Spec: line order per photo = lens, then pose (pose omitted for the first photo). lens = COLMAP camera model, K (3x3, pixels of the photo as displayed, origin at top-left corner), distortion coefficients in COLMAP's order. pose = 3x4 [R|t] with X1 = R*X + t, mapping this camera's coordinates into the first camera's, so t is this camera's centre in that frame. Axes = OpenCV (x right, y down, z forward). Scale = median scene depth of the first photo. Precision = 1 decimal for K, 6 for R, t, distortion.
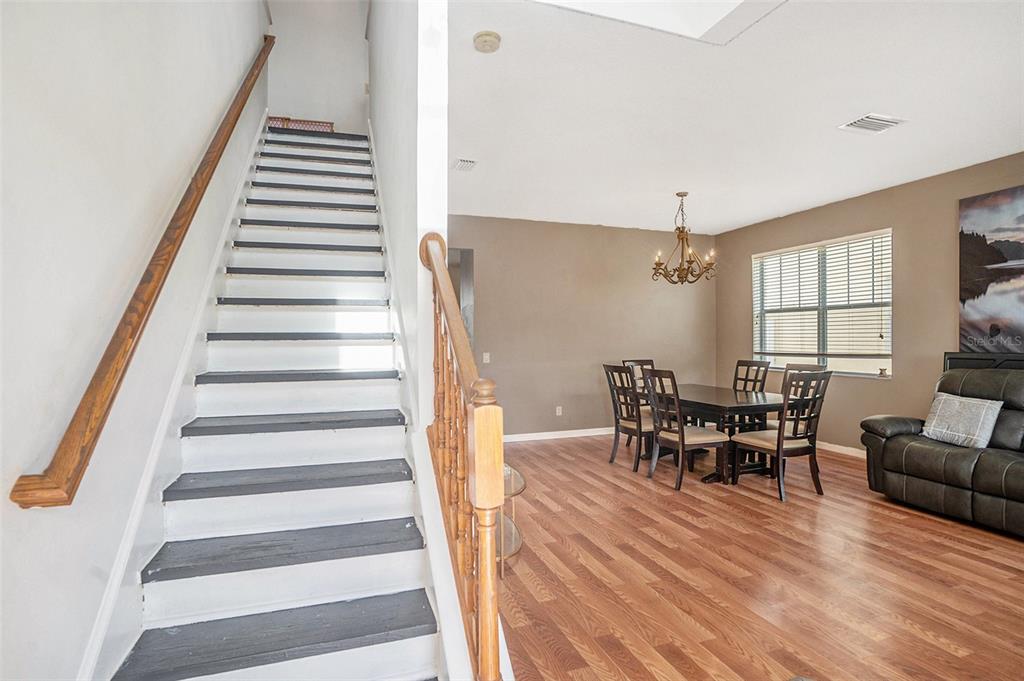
lens RADIAL K [[499.7, 0, 513.0], [0, 499.7, 334.9], [0, 0, 1]] dist [-0.003595, -0.000276]
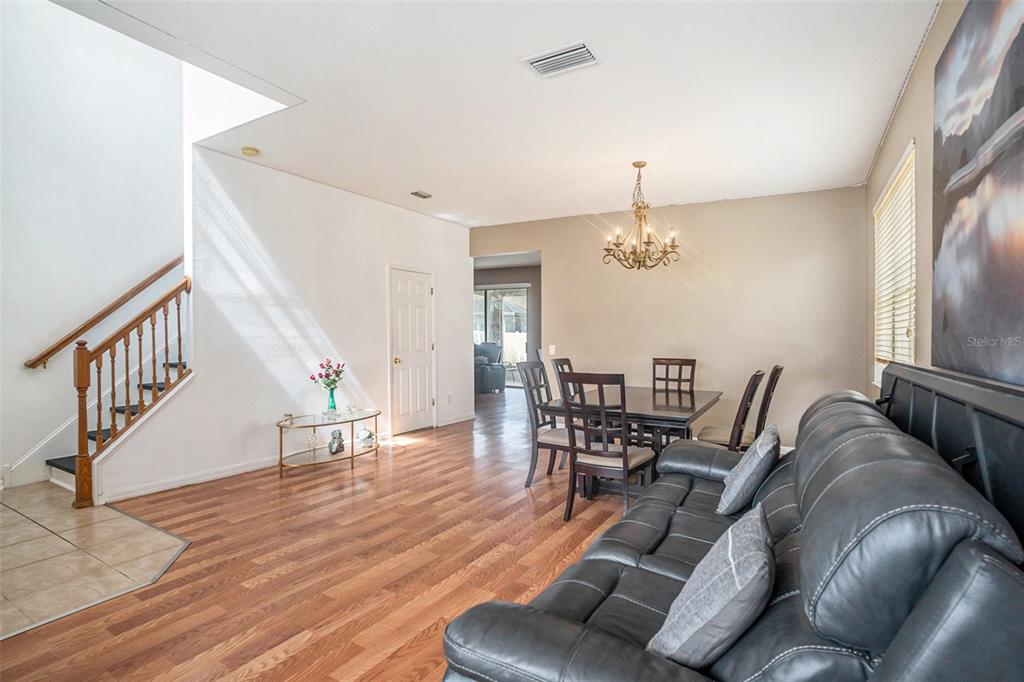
lens RADIAL K [[504.6, 0, 512.0], [0, 504.6, 341.0], [0, 0, 1]] dist [-0.052678, 0.000588]
pose [[0.643925, 0.025936, -0.764649, 1.047830], [-0.013132, 0.999653, 0.022848, 0.004649], [0.764976, -0.004671, 0.644042, 0.344332]]
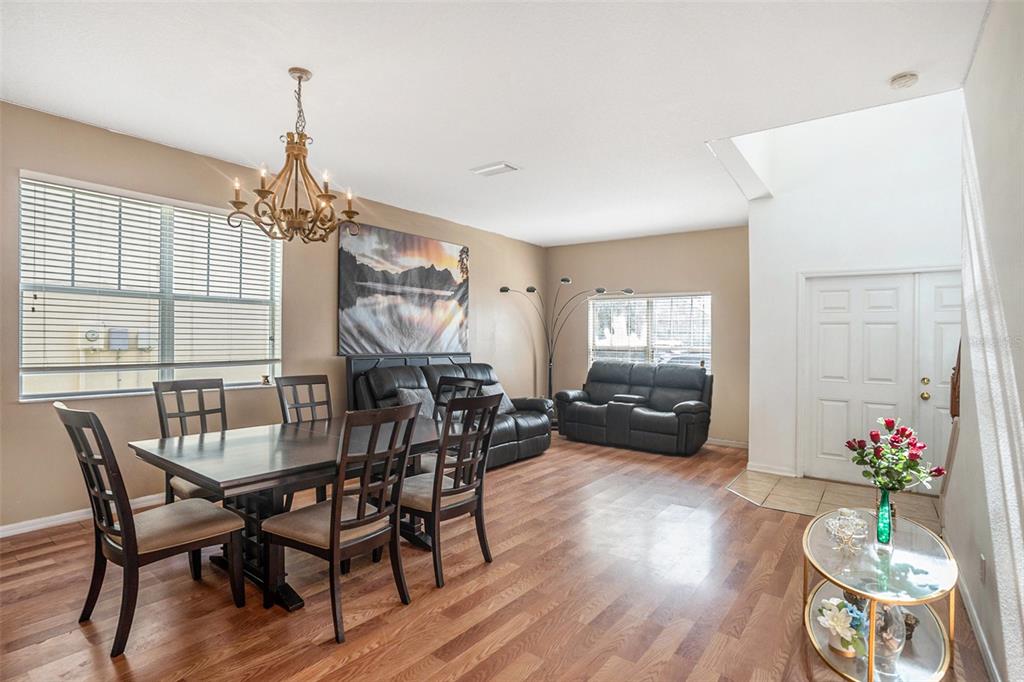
lens RADIAL K [[504.6, 0, 512.0], [0, 504.6, 341.0], [0, 0, 1]] dist [-0.052678, 0.000588]
pose [[-0.539676, -0.009652, 0.841818, -0.275426], [-0.021519, 0.999766, -0.002332, -0.001378], [-0.841598, -0.019374, -0.539757, 1.325169]]
